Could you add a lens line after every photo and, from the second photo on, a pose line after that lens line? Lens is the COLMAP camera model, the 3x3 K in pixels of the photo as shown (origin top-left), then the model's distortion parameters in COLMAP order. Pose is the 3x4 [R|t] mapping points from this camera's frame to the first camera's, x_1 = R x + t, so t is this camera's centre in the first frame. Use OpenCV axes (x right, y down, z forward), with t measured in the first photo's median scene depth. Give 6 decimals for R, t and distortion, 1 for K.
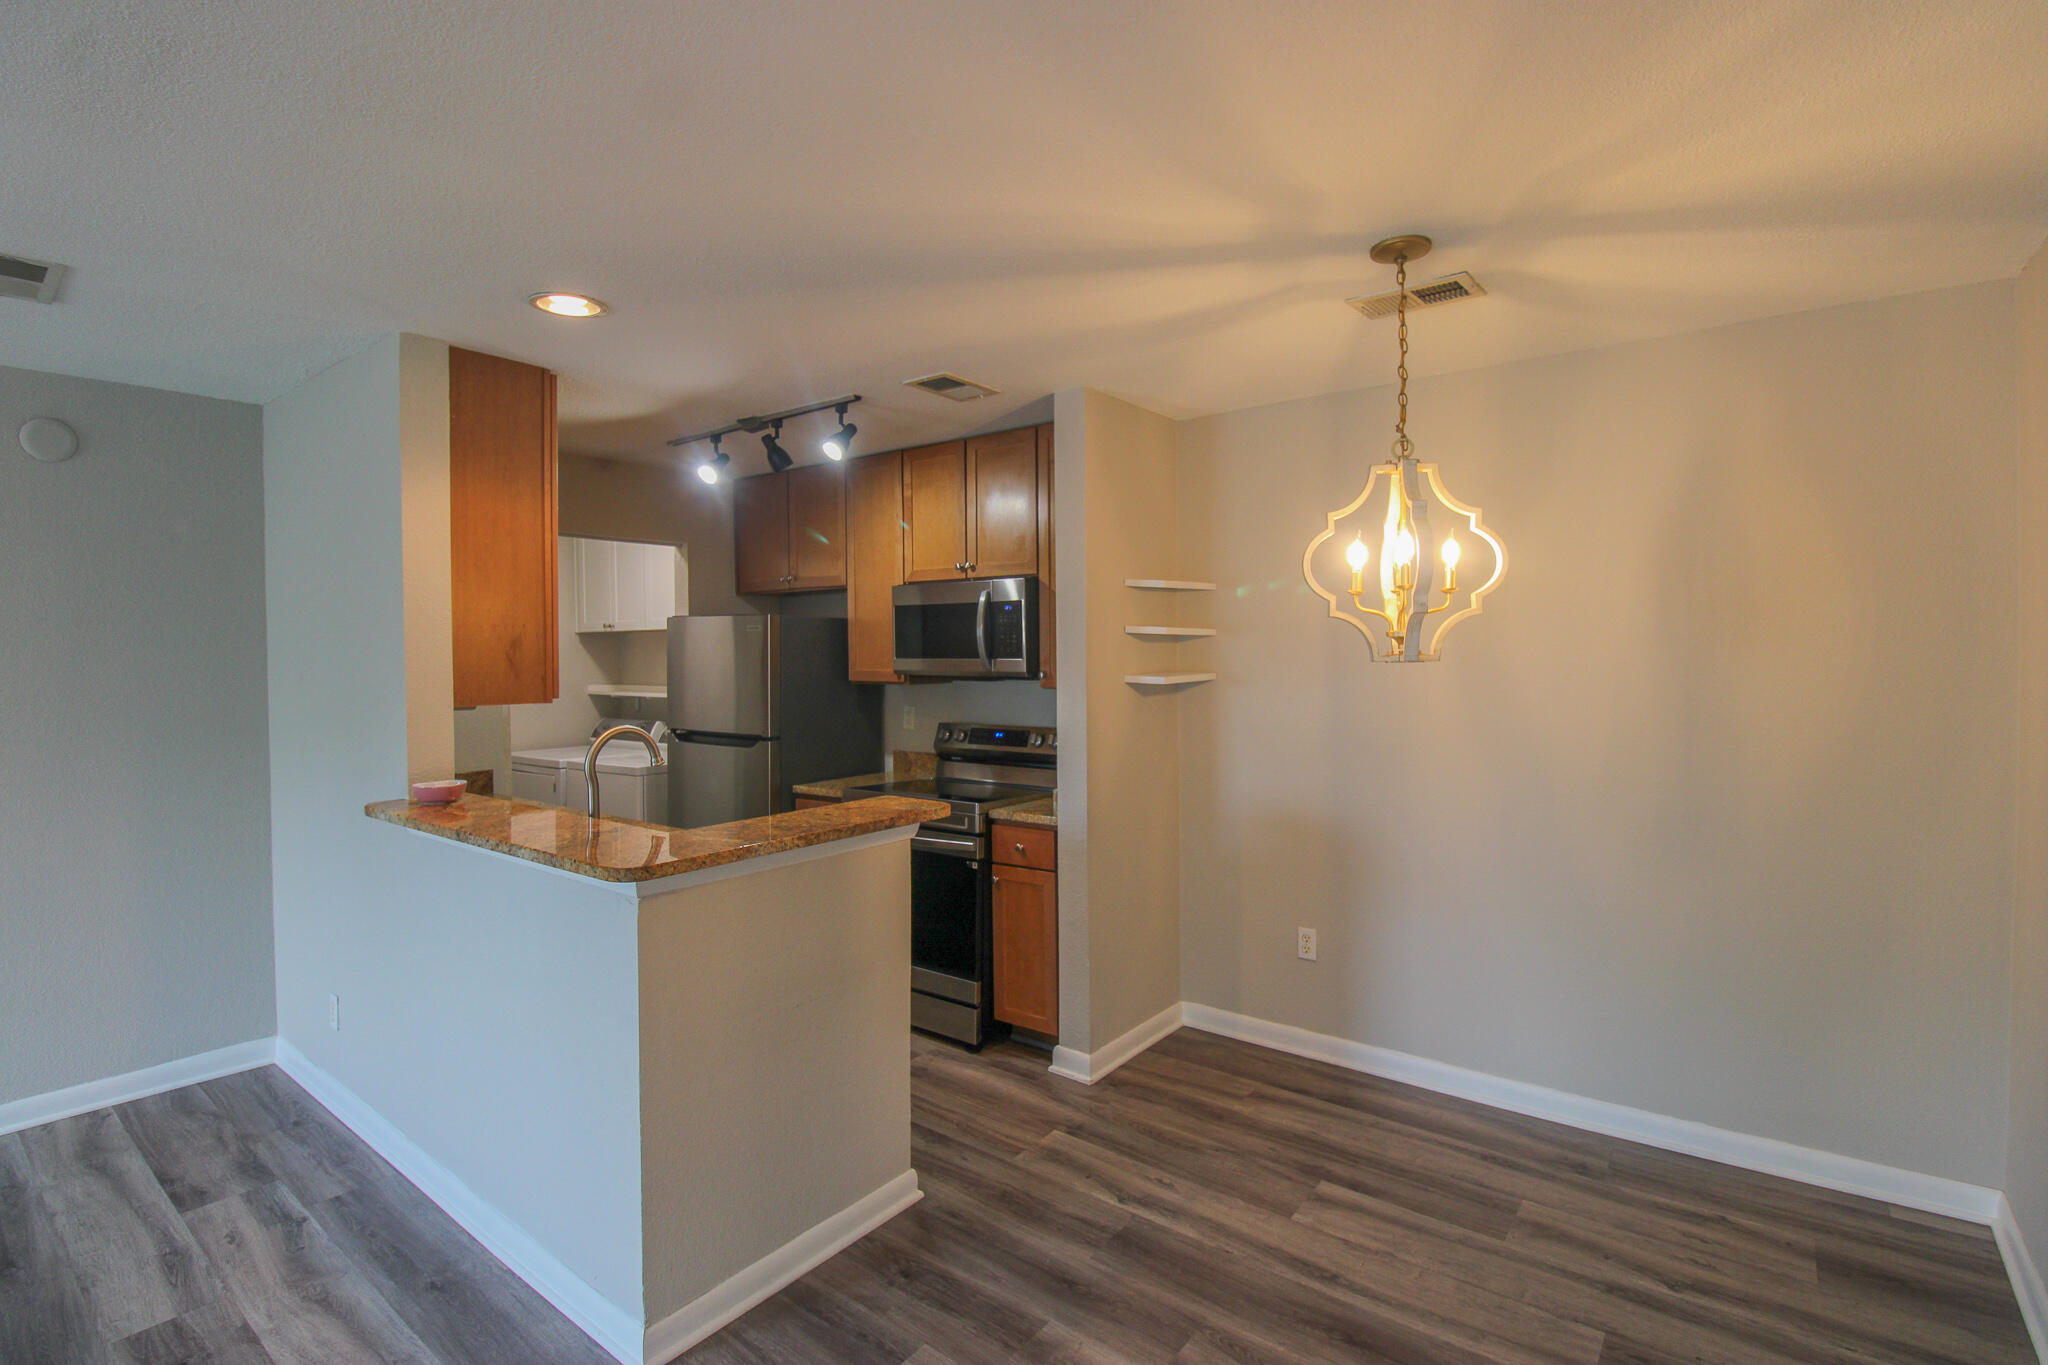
lens RADIAL K [[967.4, 0, 1024.1], [0, 967.4, 677.4], [0, 0, 1]] dist [-0.020675, -0.001510]
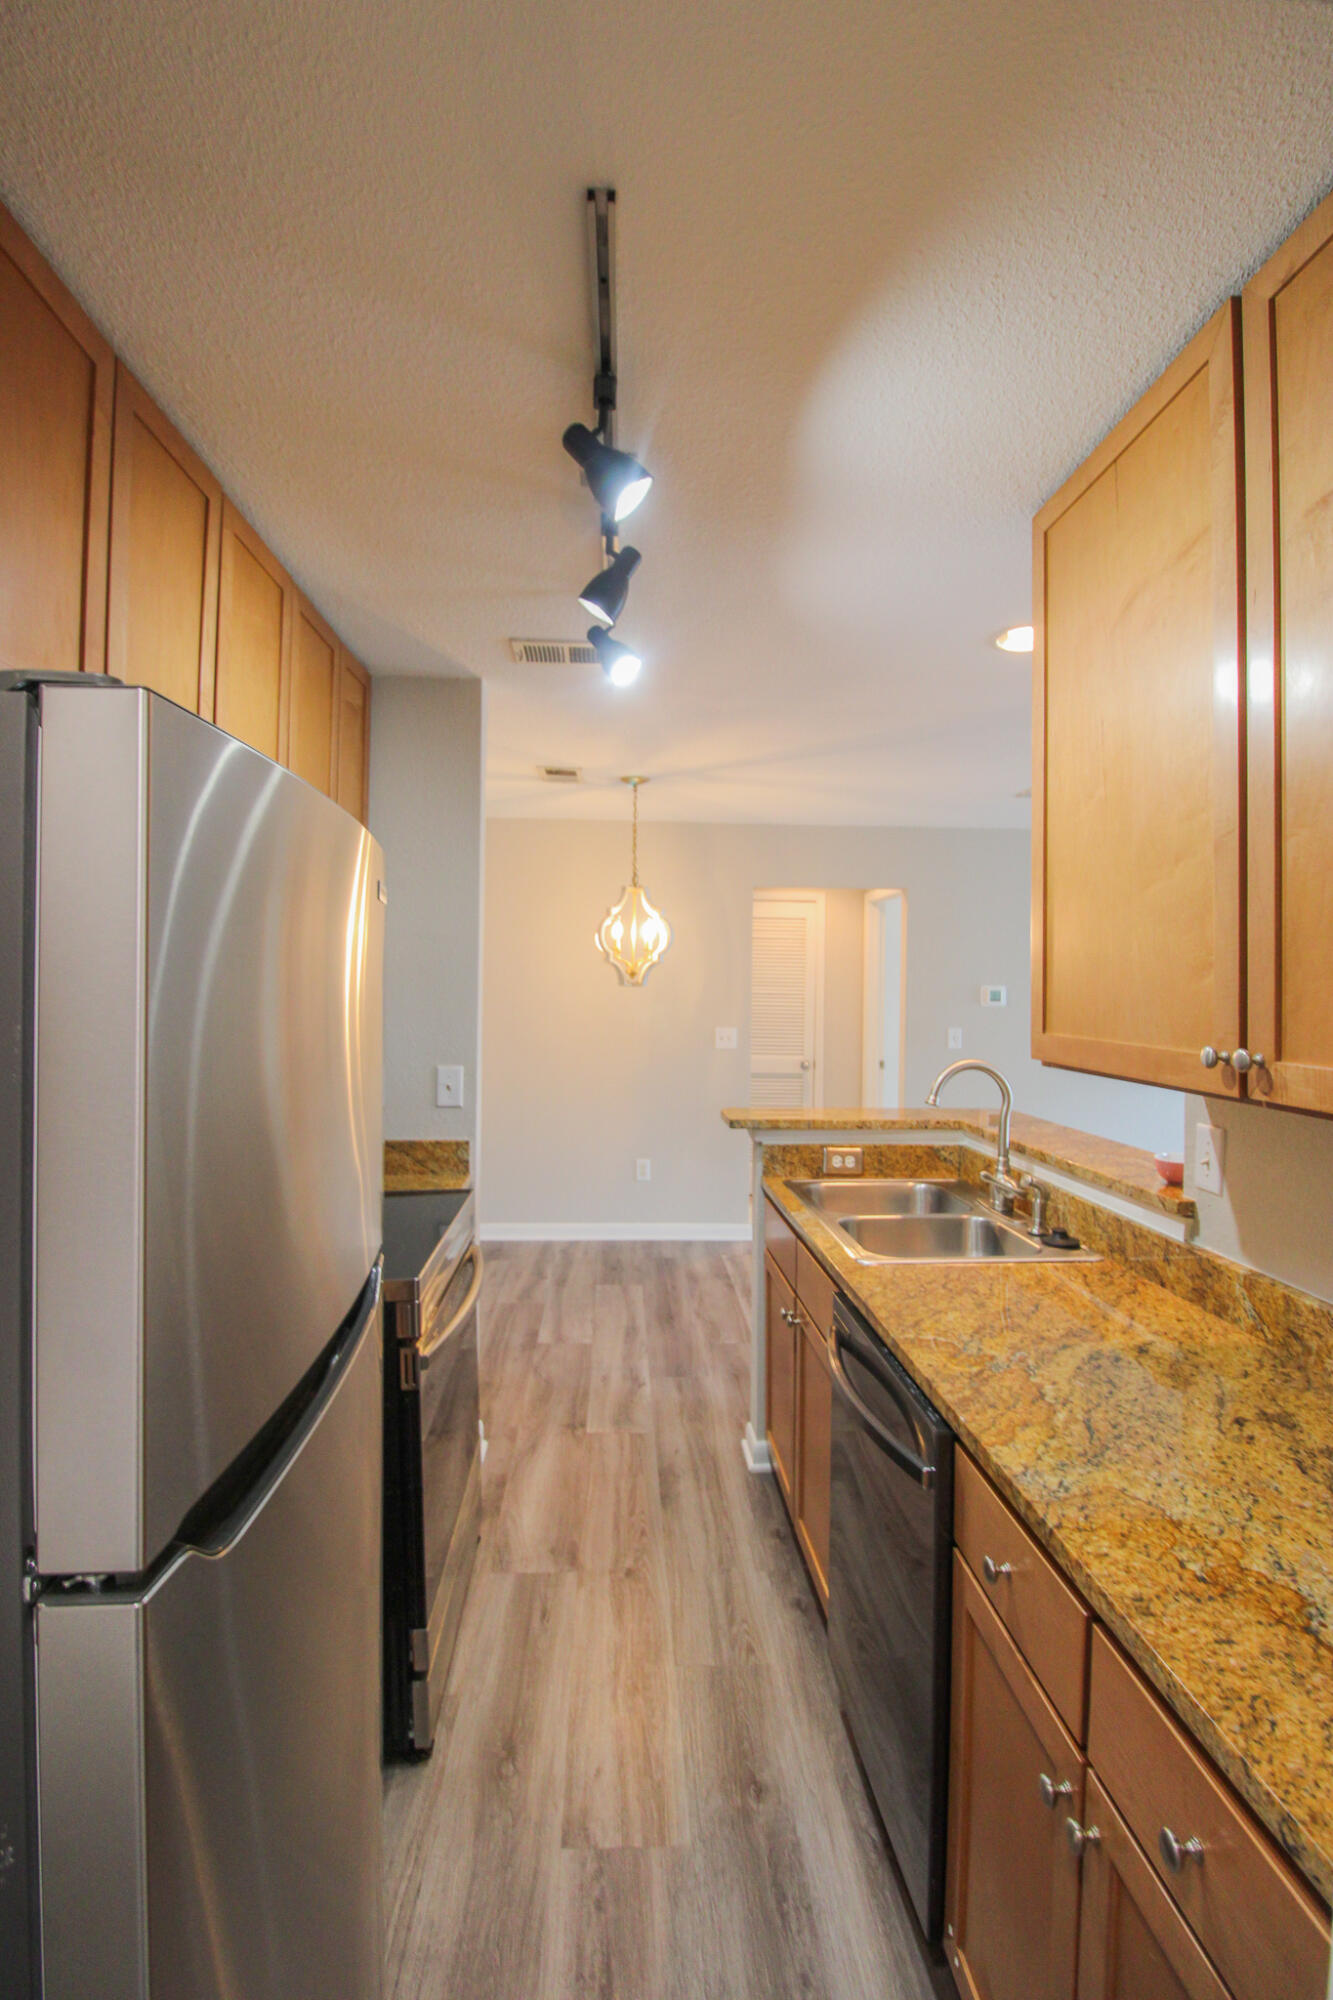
lens RADIAL K [[944.7, 0, 666.4], [0, 944.7, 985.5], [0, 0, 1]] dist [-0.020675, -0.001510]
pose [[-0.668156, -0.000044, 0.744021, -0.675217], [0.019505, 0.999655, 0.017574, -0.029749], [-0.743766, 0.026254, -0.667925, 1.374339]]
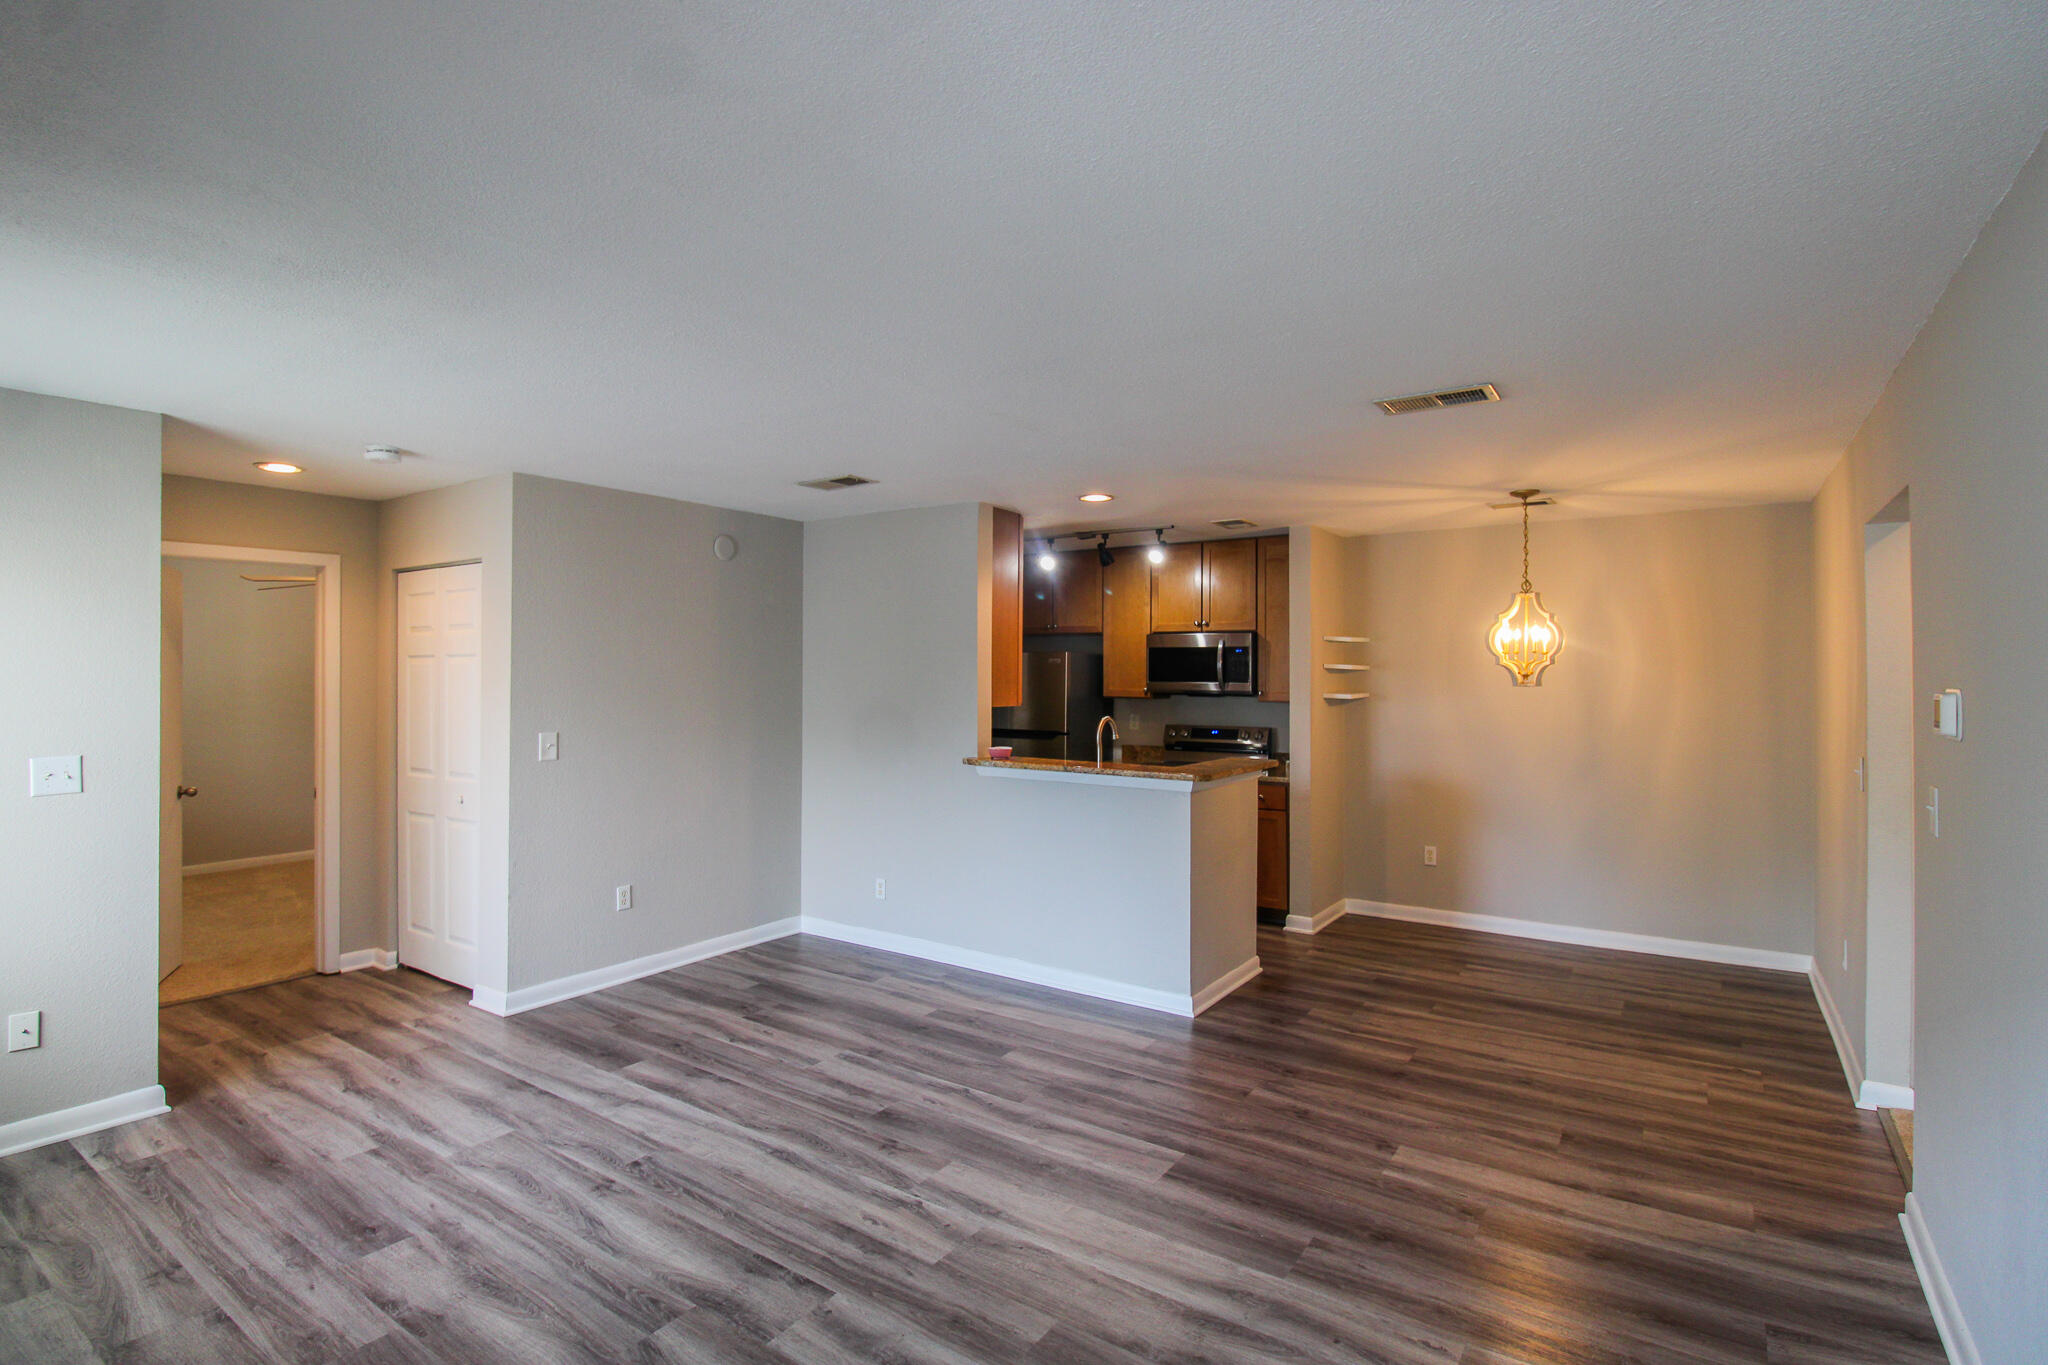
lens RADIAL K [[967.4, 0, 1037.1], [0, 967.4, 674.4], [0, 0, 1]] dist [-0.020675, -0.001510]
pose [[0.998589, 0.010106, 0.052142, -0.485959], [-0.008714, 0.999601, -0.026864, 0.014306], [-0.052393, 0.026372, 0.998278, -0.648085]]
